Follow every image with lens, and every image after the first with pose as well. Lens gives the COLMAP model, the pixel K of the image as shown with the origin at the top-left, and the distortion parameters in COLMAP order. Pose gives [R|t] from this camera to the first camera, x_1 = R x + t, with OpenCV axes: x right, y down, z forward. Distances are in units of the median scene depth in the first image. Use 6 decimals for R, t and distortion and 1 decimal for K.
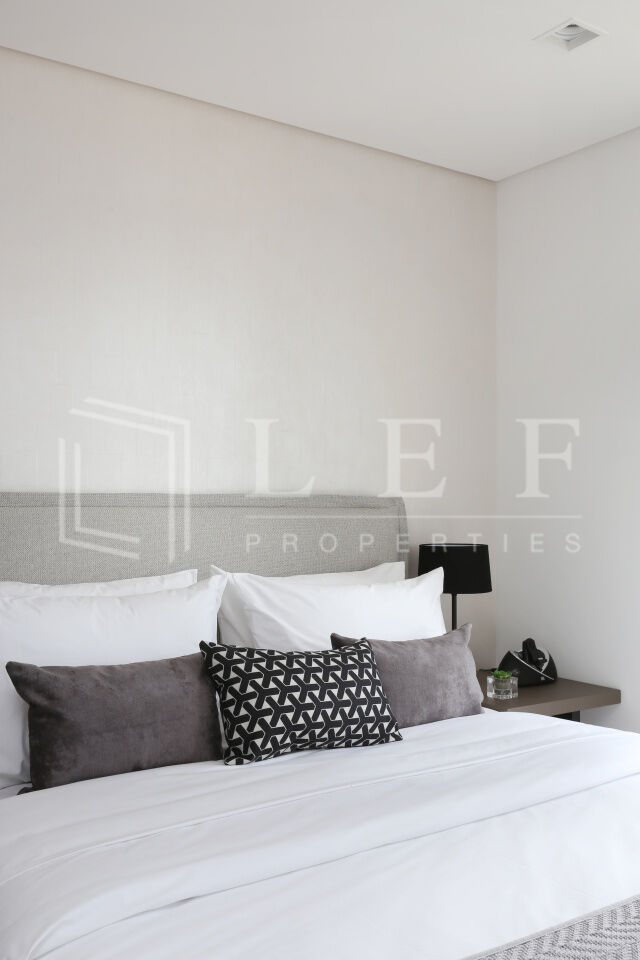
lens RADIAL K [[971.5, 0, 332.9], [0, 971.5, 482.9], [0, 0, 1]] dist [-0.007682, 0.003574]
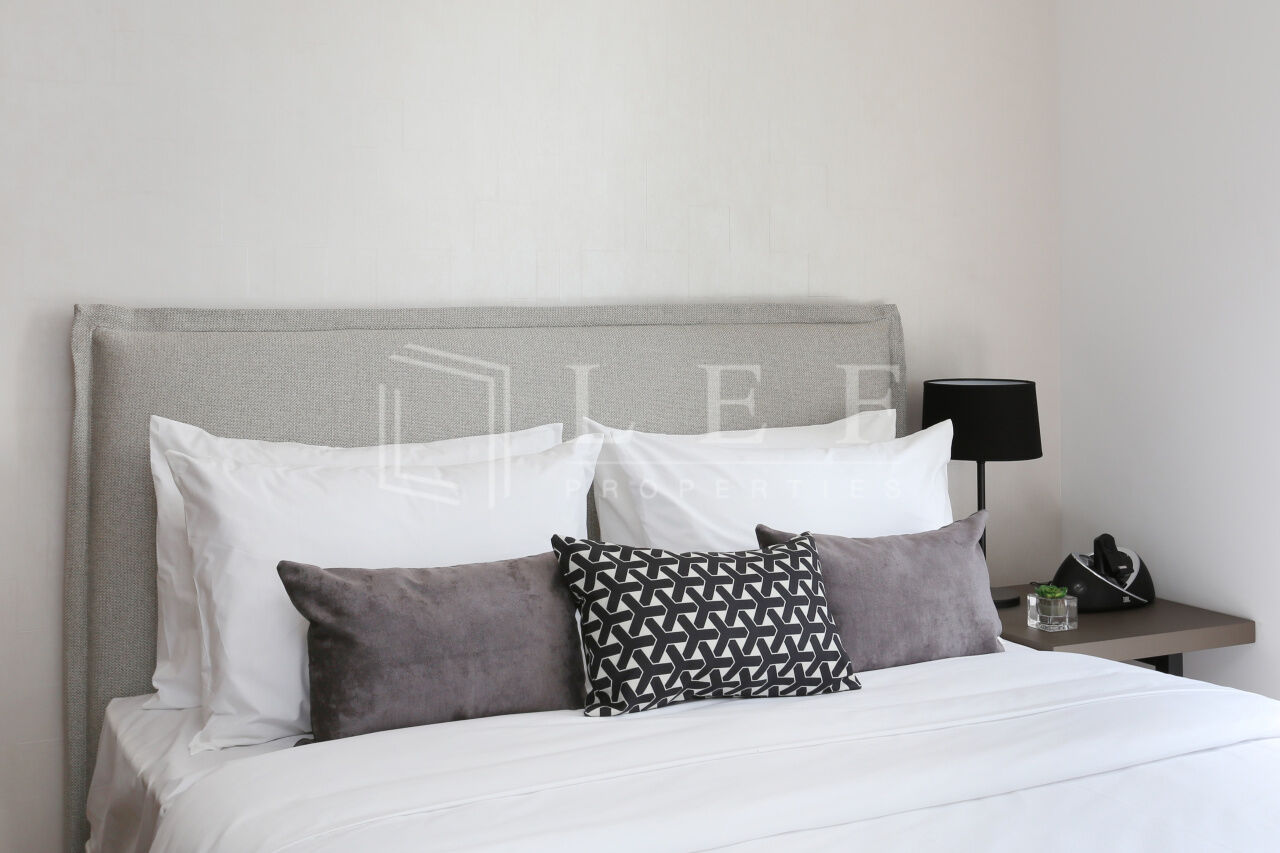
lens RADIAL K [[1747.7, 0, 640.0], [0, 1747.7, 234.1], [0, 0, 1]] dist [0.006525, -0.007180]
pose [[0.990486, -0.006538, -0.137456, 0.096828], [0.006656, 0.999978, 0.000400, -0.050224], [0.137450, -0.001311, 0.990508, -0.216553]]
